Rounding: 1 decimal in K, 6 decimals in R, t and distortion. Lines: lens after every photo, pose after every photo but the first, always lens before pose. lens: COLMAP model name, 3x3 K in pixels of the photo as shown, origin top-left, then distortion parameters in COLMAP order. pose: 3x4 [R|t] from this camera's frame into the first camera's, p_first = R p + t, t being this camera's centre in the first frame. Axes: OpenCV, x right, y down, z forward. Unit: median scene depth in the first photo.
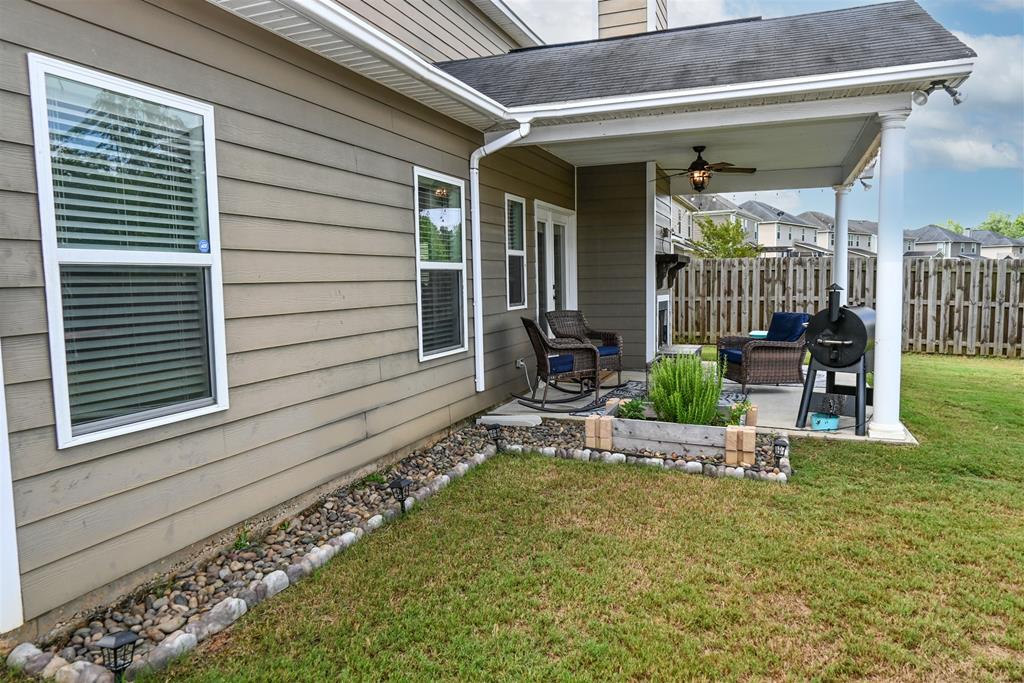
lens RADIAL K [[693.9, 0, 511.8], [0, 693.9, 341.0], [0, 0, 1]] dist [-0.000645, 0.000476]
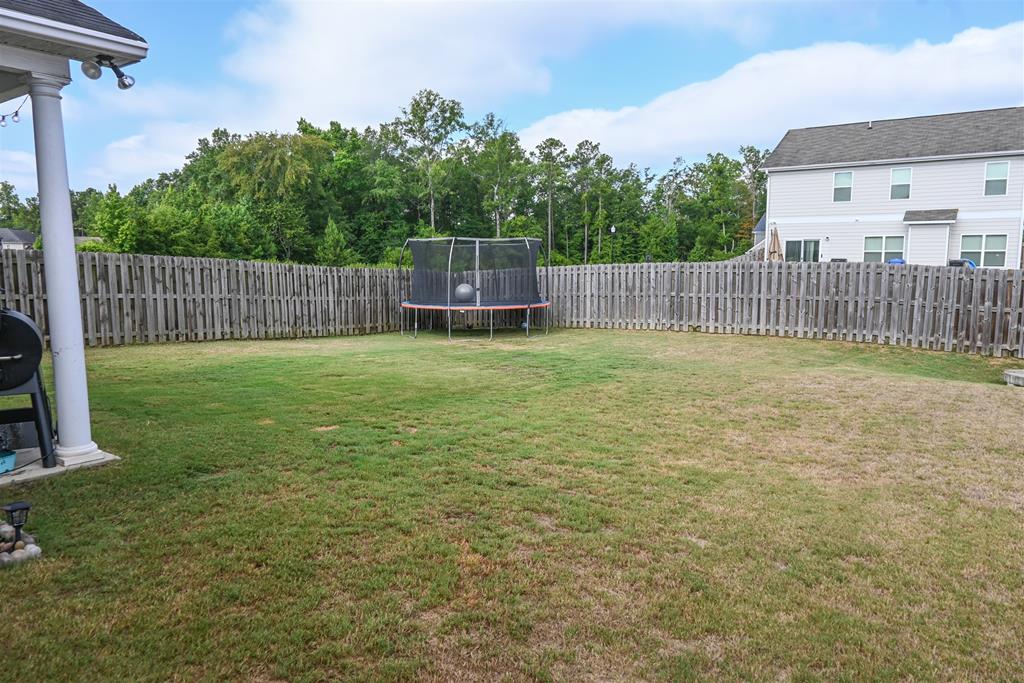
lens RADIAL K [[693.9, 0, 513.0], [0, 693.9, 342.1], [0, 0, 1]] dist [-0.000645, 0.000476]
pose [[0.250838, -0.102459, 0.962592, -0.139783], [0.083812, 0.992948, 0.083850, -0.034848], [-0.964394, 0.059644, 0.257656, 0.257180]]
